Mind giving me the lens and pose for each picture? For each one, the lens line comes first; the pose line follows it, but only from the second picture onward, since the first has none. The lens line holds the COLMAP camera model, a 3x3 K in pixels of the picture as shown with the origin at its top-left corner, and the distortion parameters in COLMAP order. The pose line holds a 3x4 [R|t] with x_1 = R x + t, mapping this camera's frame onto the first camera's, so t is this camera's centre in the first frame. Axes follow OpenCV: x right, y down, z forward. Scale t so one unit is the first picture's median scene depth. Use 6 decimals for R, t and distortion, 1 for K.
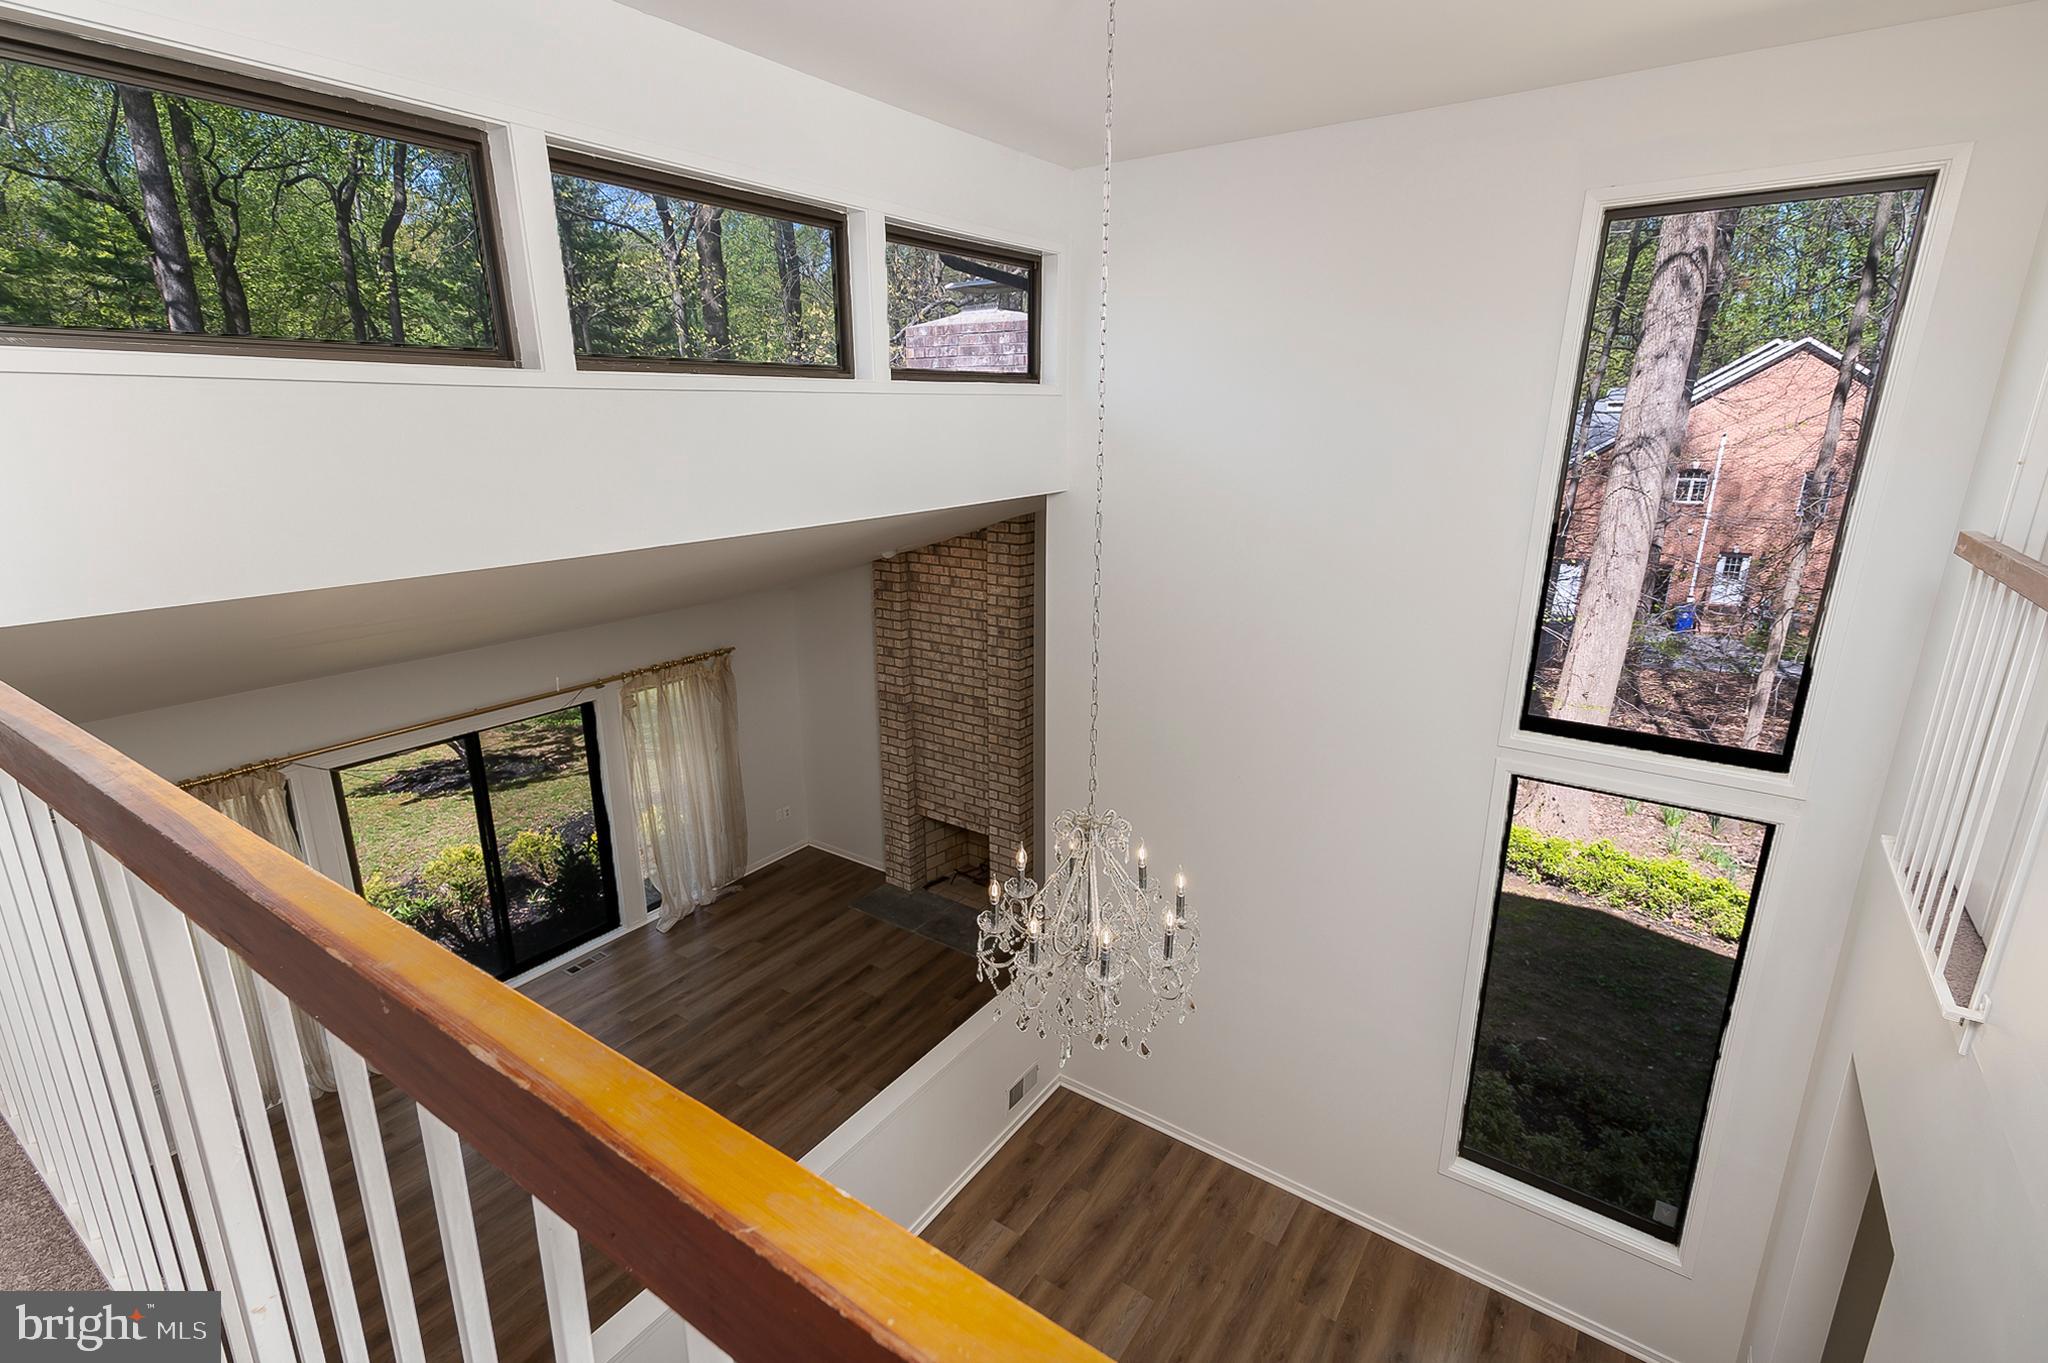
lens RADIAL K [[954.1, 0, 1021.4], [0, 954.1, 674.5], [0, 0, 1]] dist [0.025961, 0.000043]
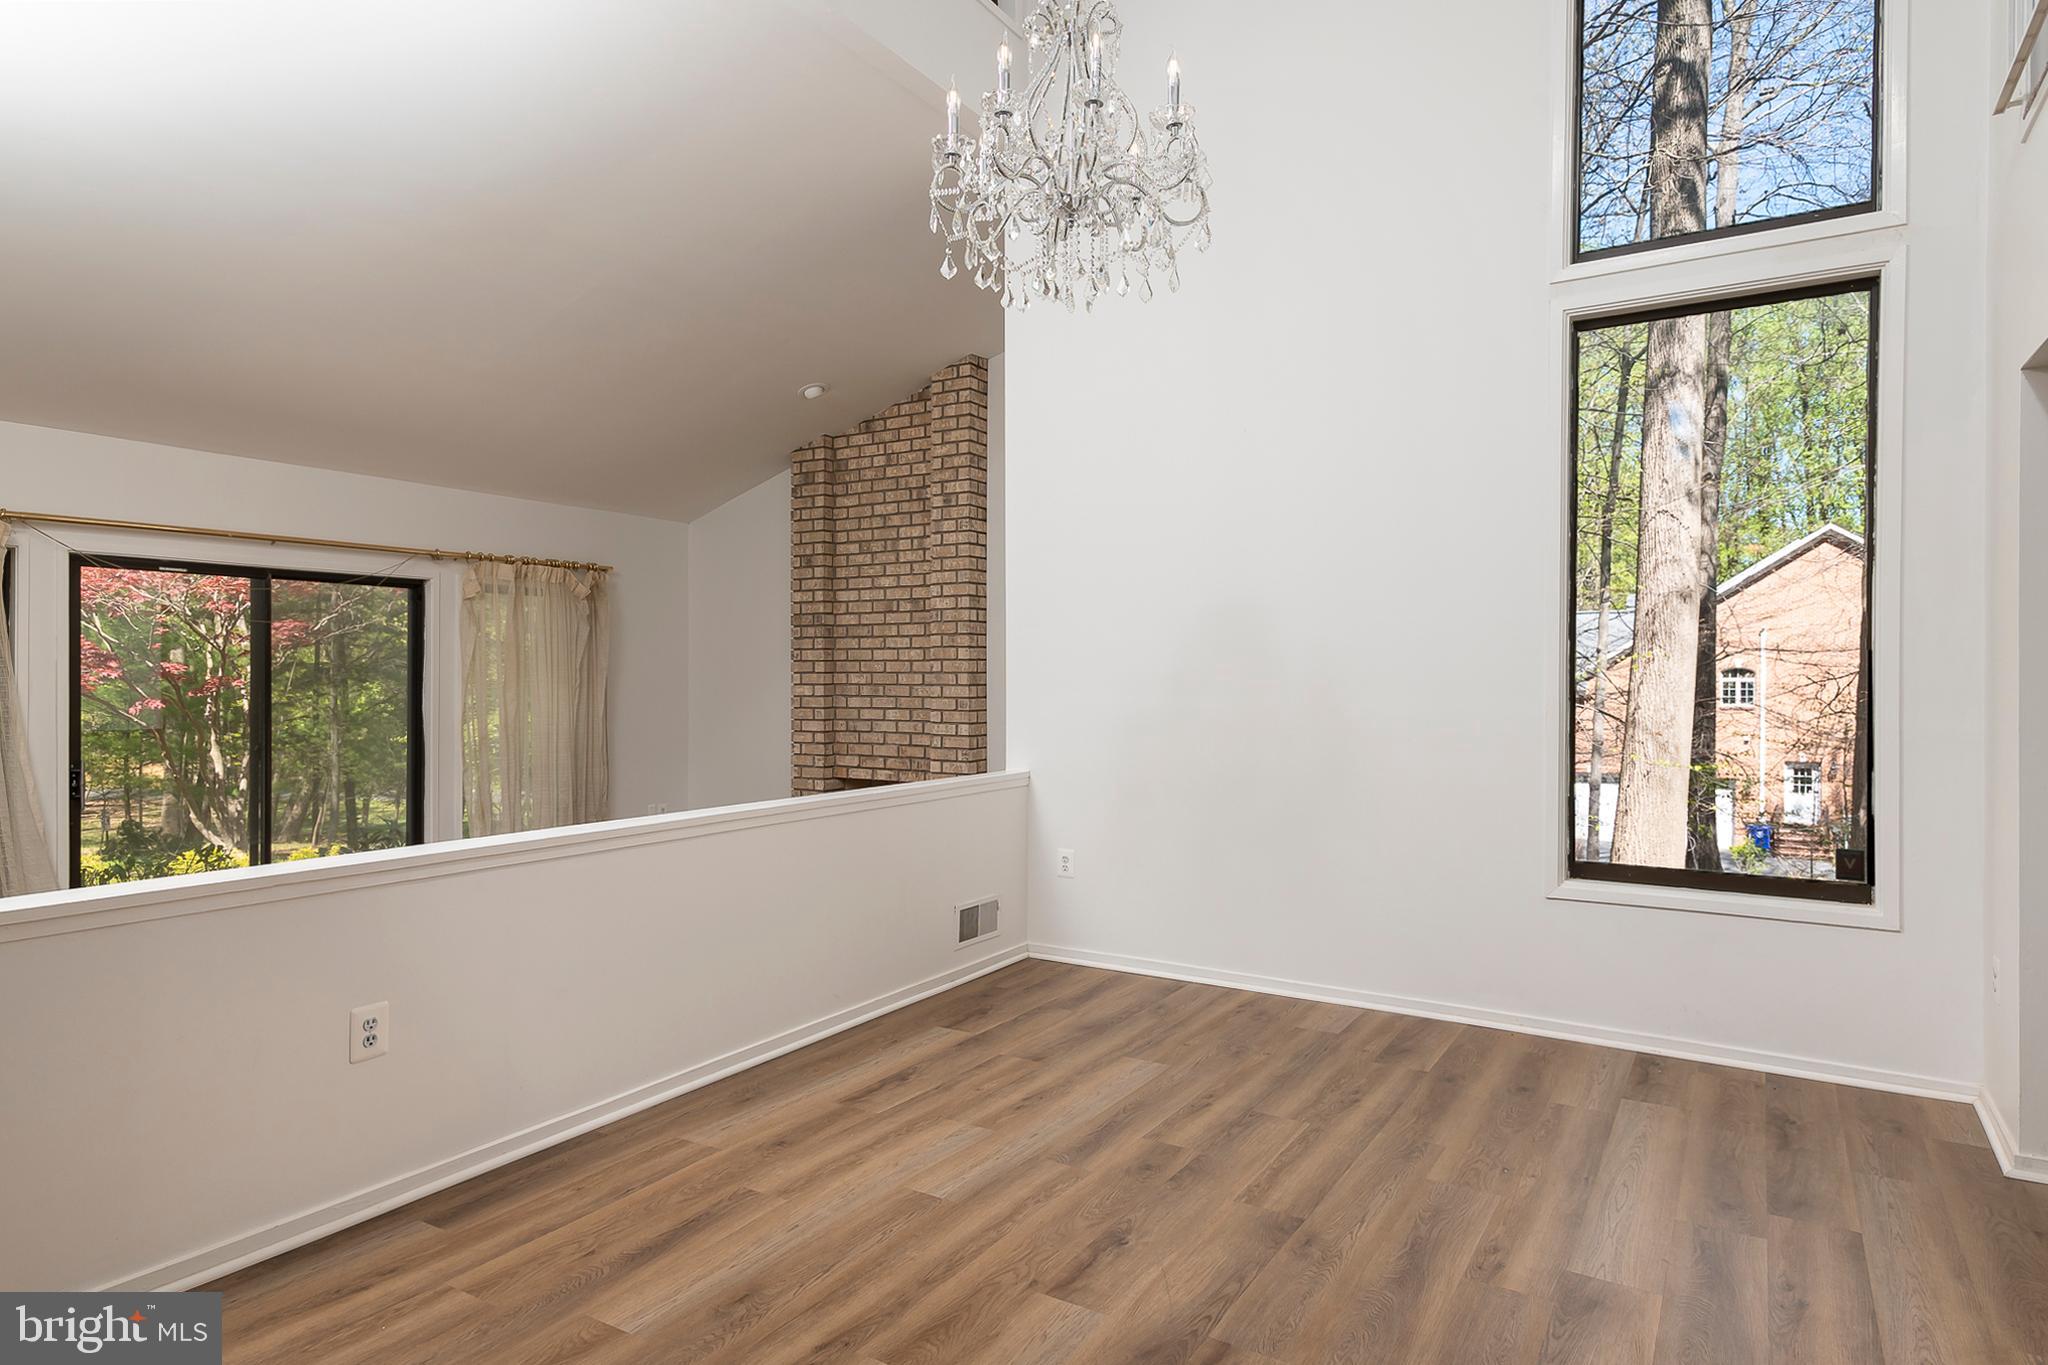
lens RADIAL K [[1169.2, 0, 1023.4], [0, 1169.2, 679.6], [0, 0, 1]] dist [0.034230, 0.001379]
pose [[0.998552, 0.001832, 0.053770, -0.008984], [0.012770, 0.962789, -0.269952, 0.353805], [-0.052263, 0.270248, 0.961371, 0.065213]]
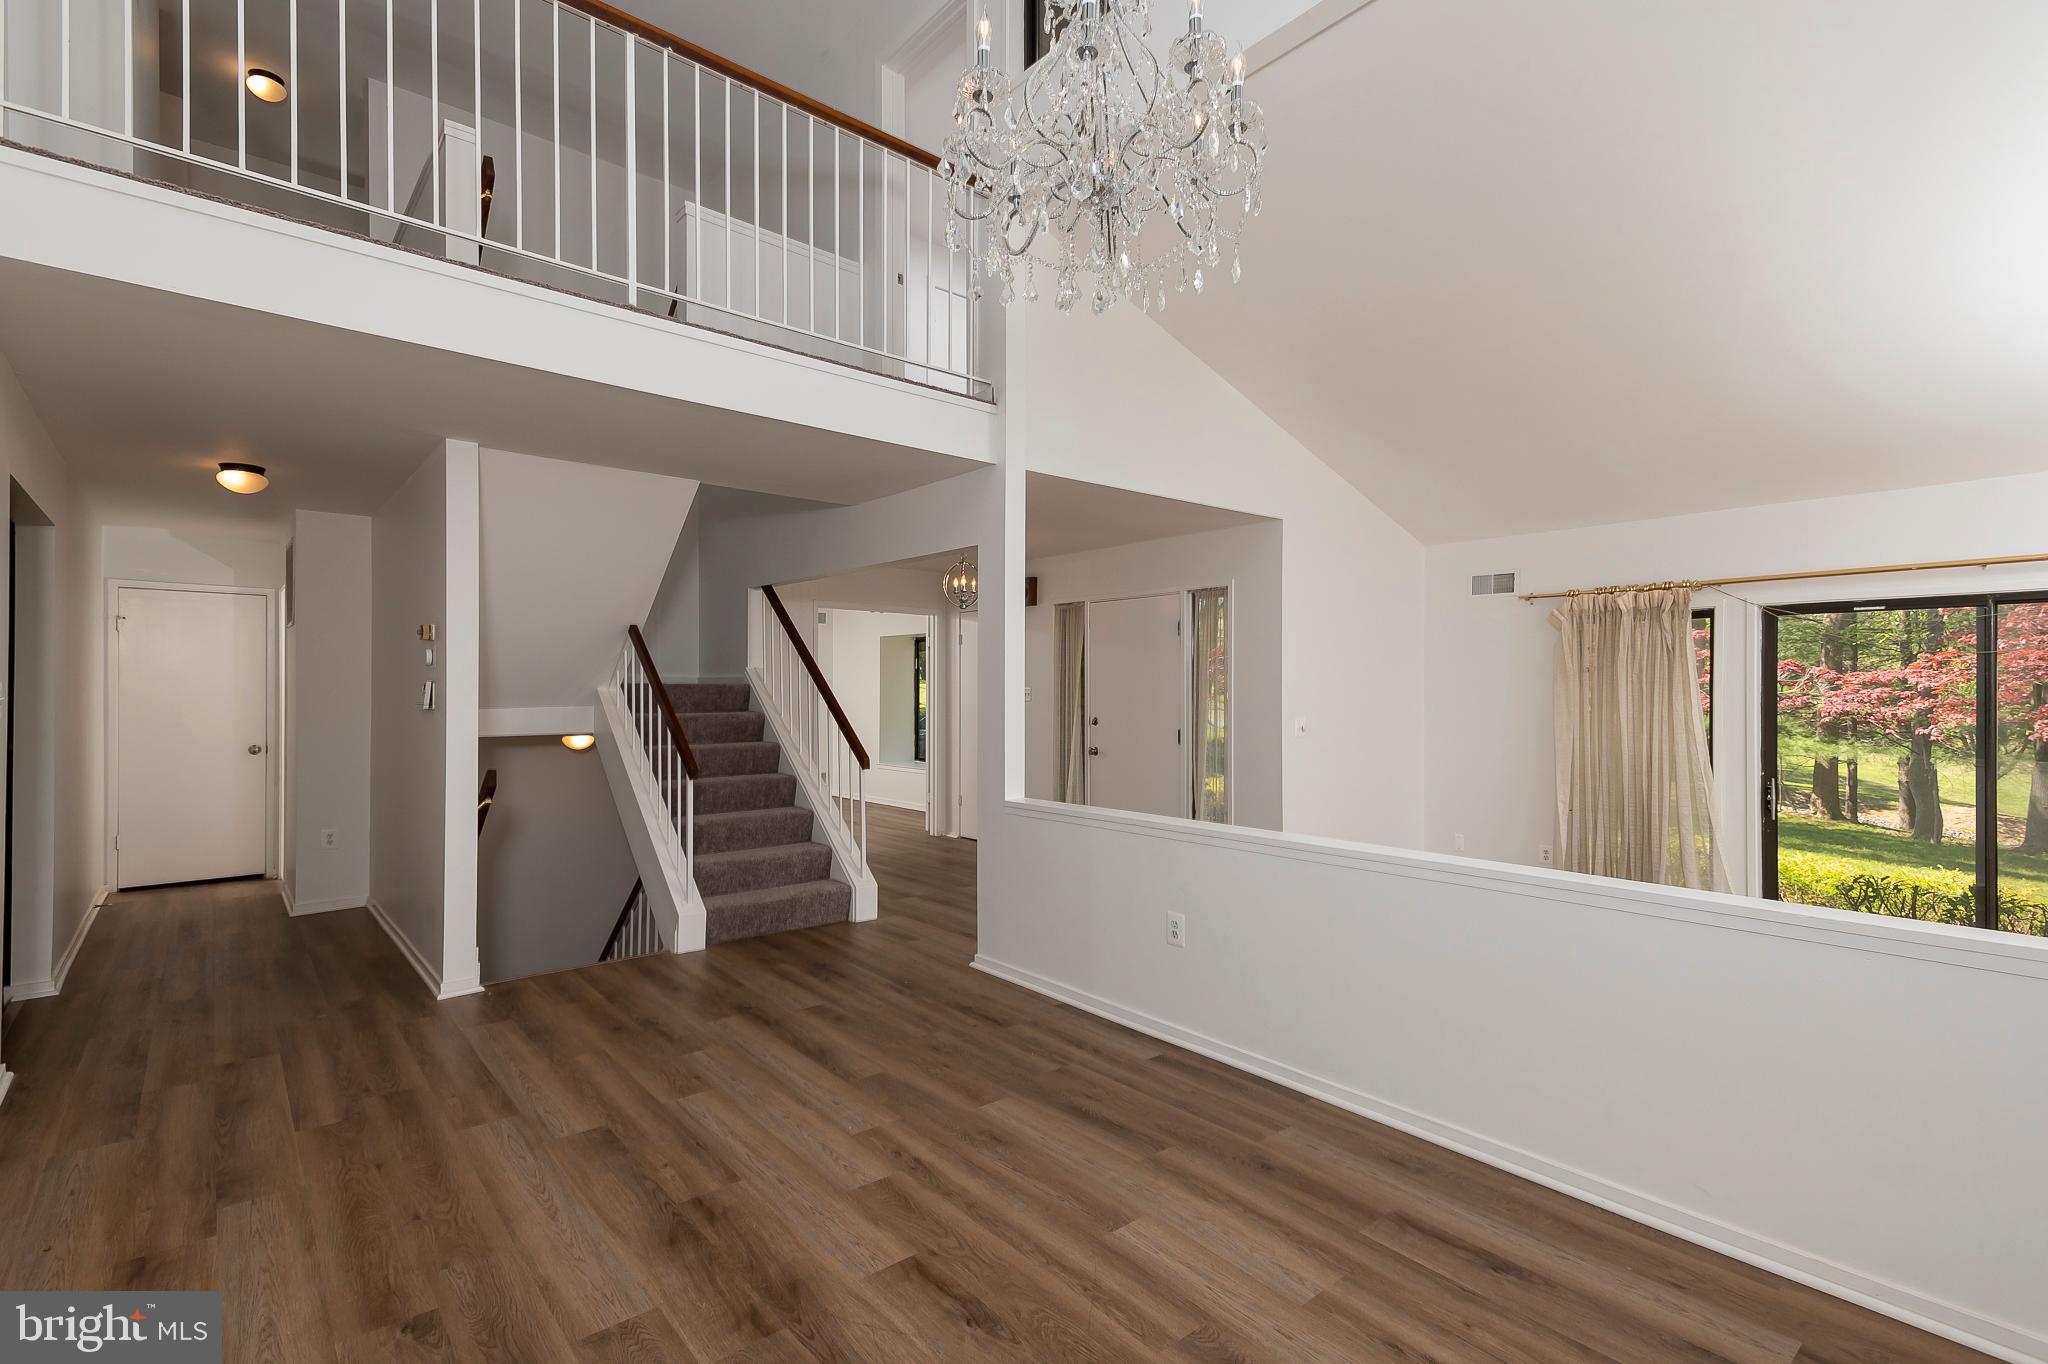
lens RADIAL K [[954.1, 0, 1015.6], [0, 954.1, 685.4], [0, 0, 1]] dist [0.025961, 0.000043]
pose [[-0.269983, -0.010309, -0.962810, 0.290773], [-0.266105, 0.961796, 0.064321, 0.231512], [0.925363, 0.273574, -0.262412, 0.469351]]
